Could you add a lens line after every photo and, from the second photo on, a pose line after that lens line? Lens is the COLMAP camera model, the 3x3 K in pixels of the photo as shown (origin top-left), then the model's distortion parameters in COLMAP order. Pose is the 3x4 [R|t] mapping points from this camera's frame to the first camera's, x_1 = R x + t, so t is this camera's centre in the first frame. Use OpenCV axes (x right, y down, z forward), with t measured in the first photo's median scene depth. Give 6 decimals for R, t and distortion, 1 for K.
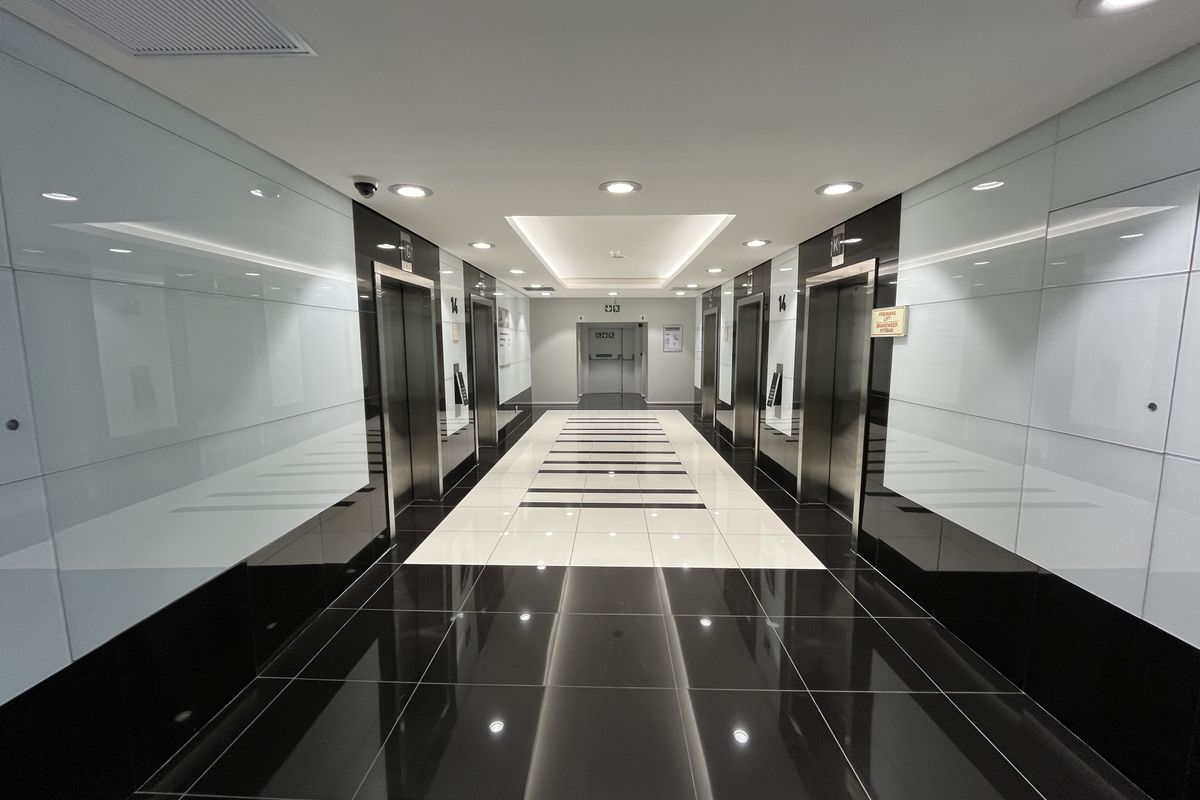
lens RADIAL K [[490.1, 0, 600.0], [0, 490.1, 400.0], [0, 0, 1]] dist [-0.001802, -0.000231]
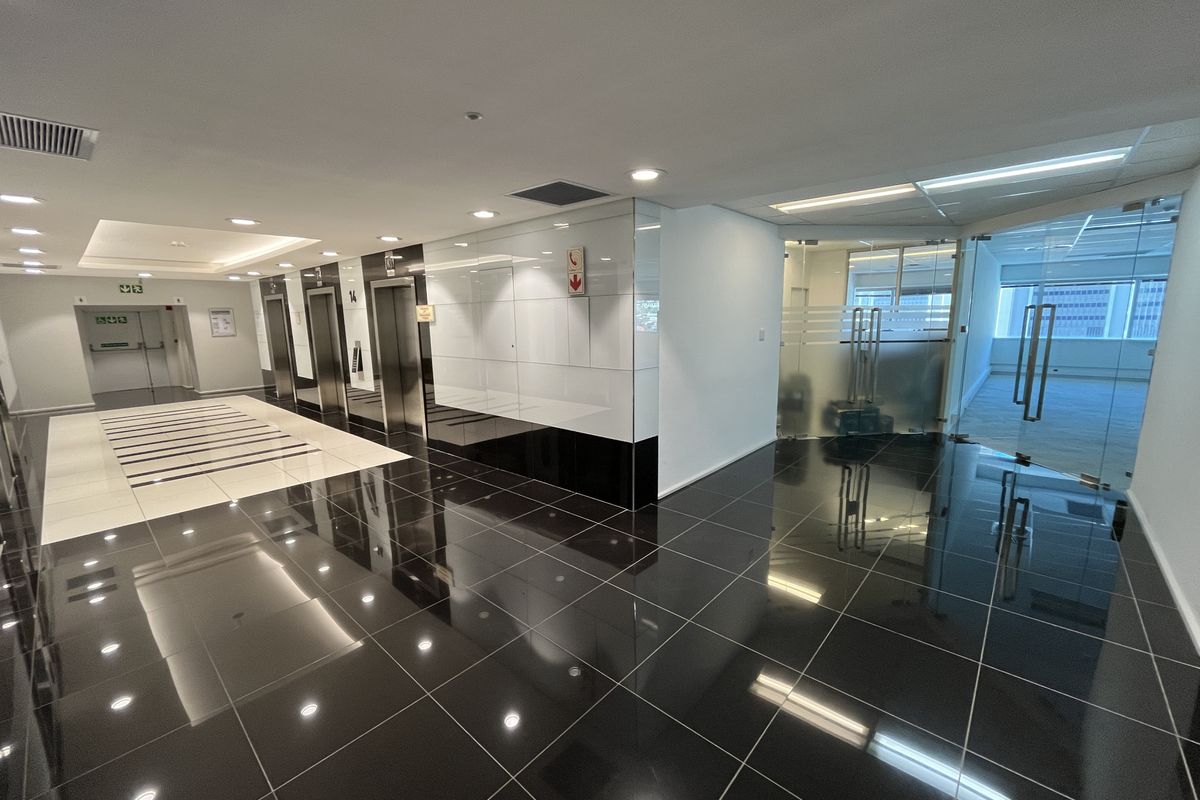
lens RADIAL K [[478.1, 0, 606.1], [0, 478.1, 392.9], [0, 0, 1]] dist [0.000117, -0.000124]
pose [[0.643228, -0.131318, 0.754330, -0.157486], [0.108240, 0.990884, 0.080201, 0.027971], [-0.757985, 0.030061, 0.651579, -0.289588]]
